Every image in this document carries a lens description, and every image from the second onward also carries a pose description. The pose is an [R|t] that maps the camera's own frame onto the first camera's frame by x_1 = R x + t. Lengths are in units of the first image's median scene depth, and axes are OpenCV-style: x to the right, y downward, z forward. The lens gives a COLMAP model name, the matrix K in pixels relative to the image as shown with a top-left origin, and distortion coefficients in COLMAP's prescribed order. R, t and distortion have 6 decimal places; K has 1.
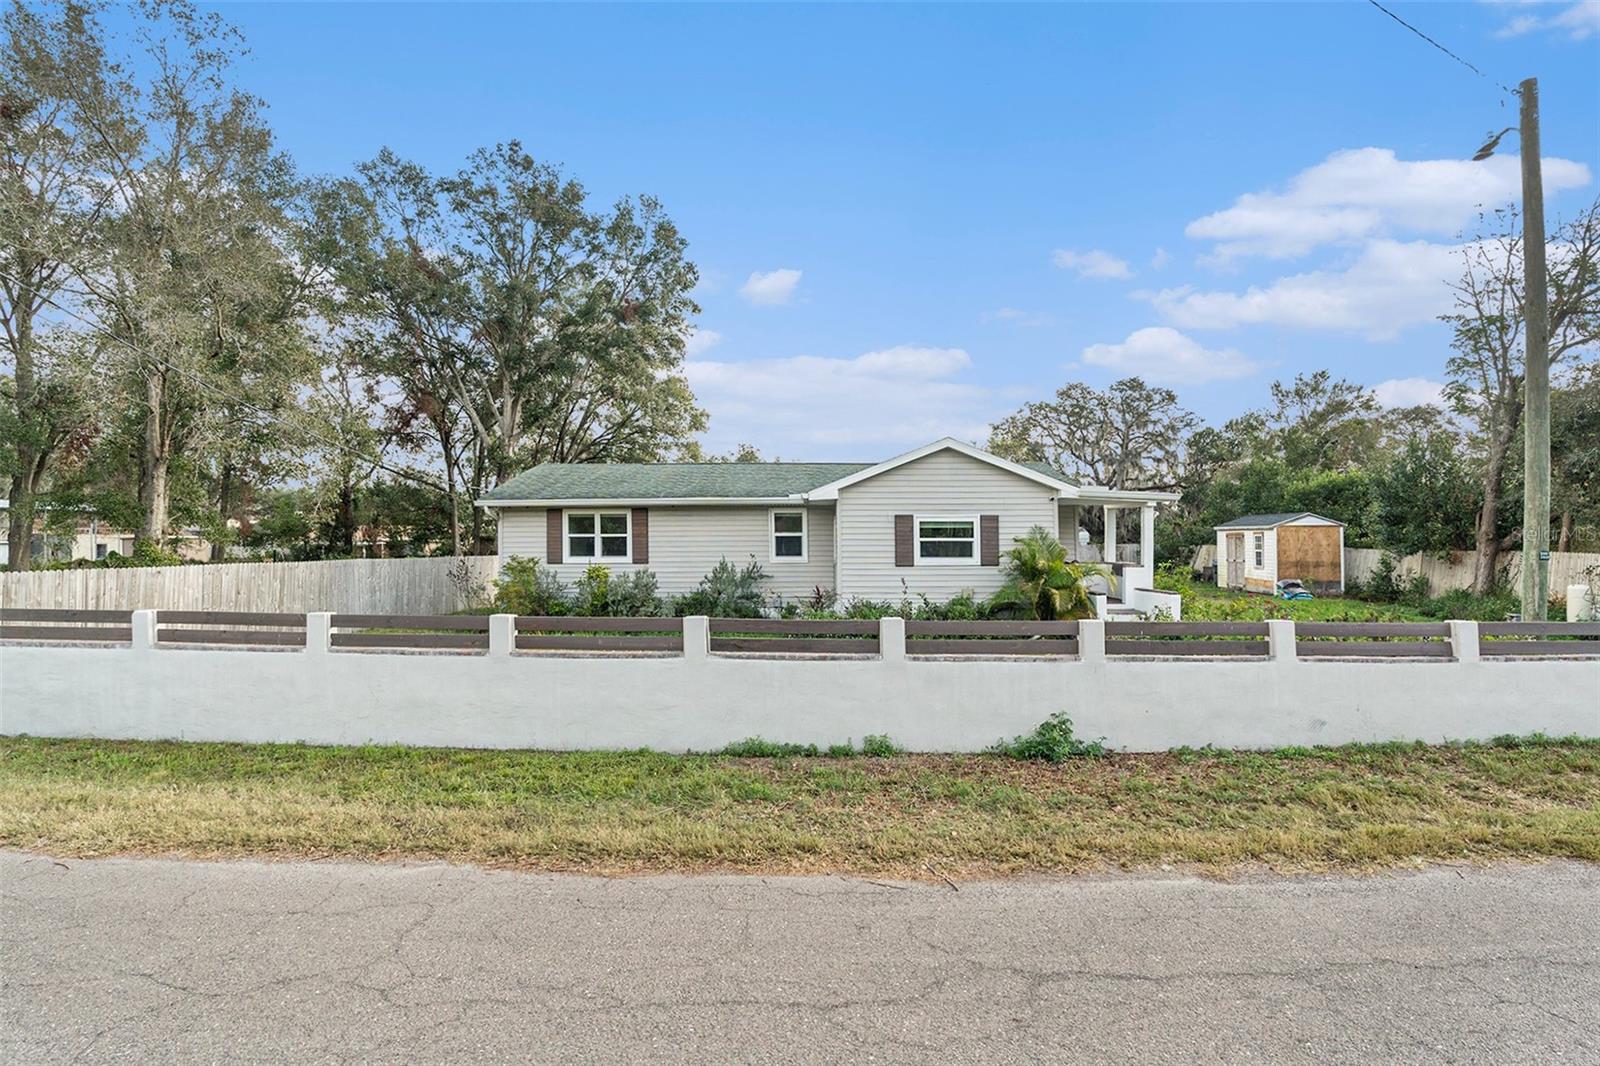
lens RADIAL K [[741.9, 0, 807.2], [0, 741.9, 551.8], [0, 0, 1]] dist [-0.049526, 0.001308]
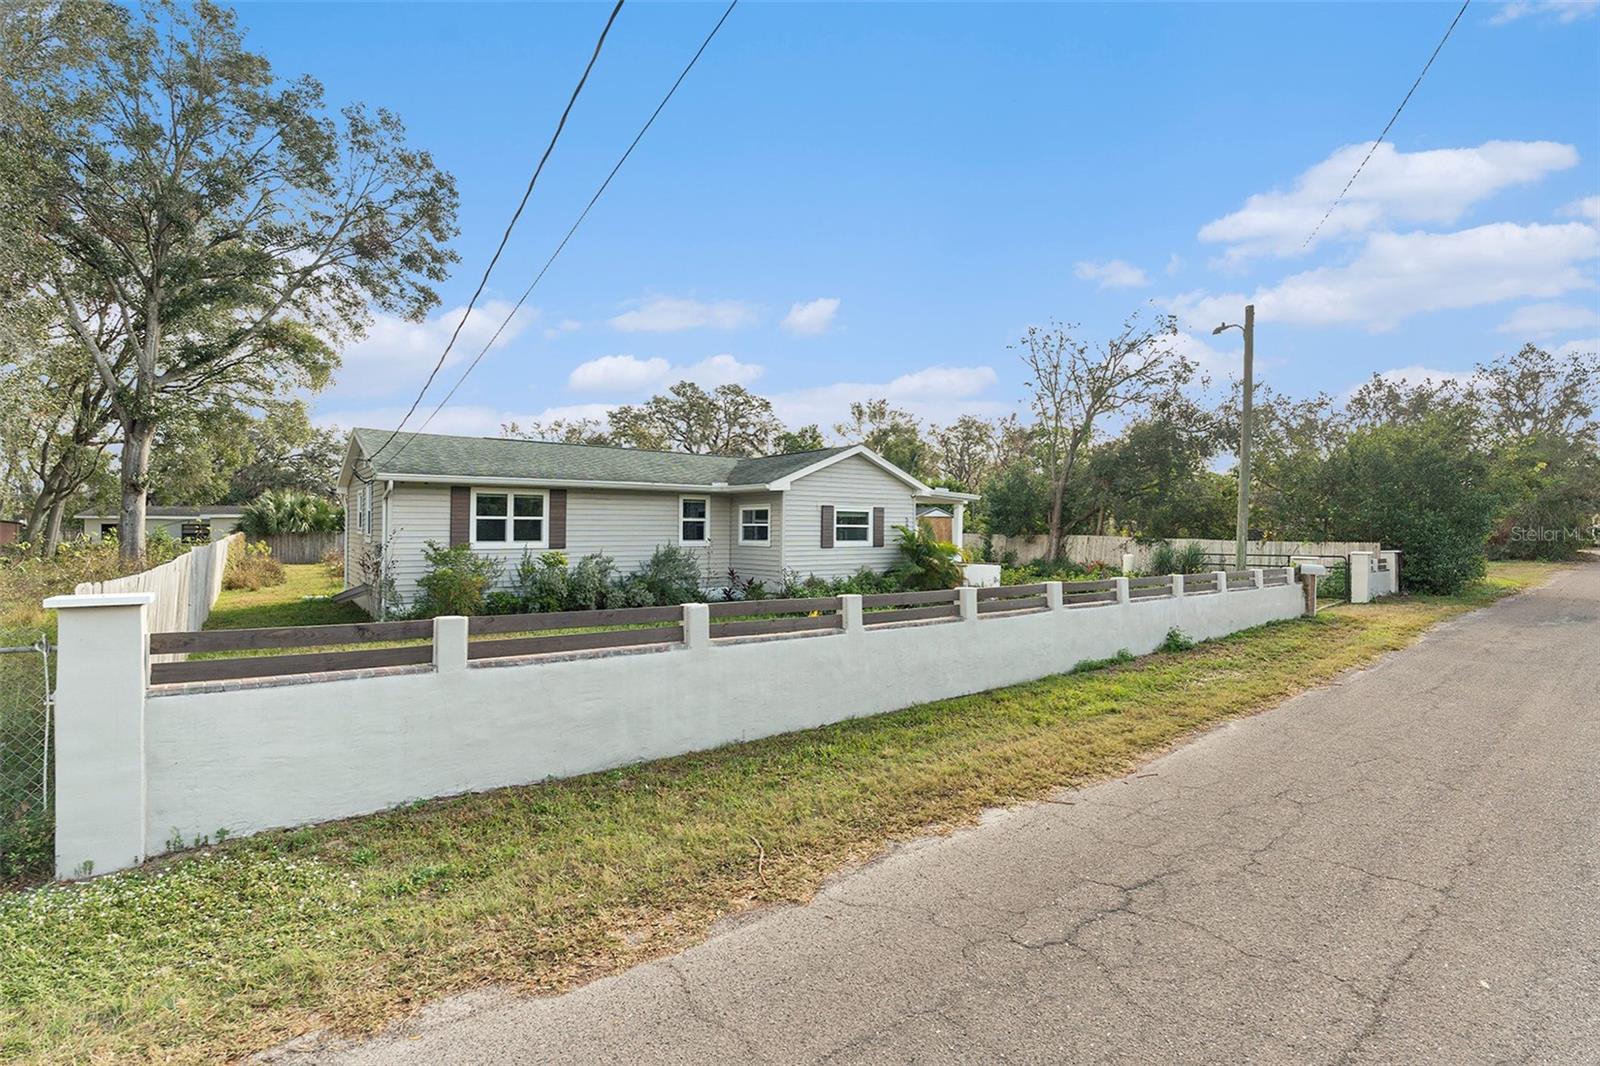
lens RADIAL K [[741.9, 0, 801.5], [0, 741.9, 540.4], [0, 0, 1]] dist [-0.049526, 0.001308]
pose [[0.772933, -0.005242, 0.634466, -0.625616], [0.000452, 0.999970, 0.007711, -0.001997], [-0.634488, -0.005674, 0.772912, 0.089693]]
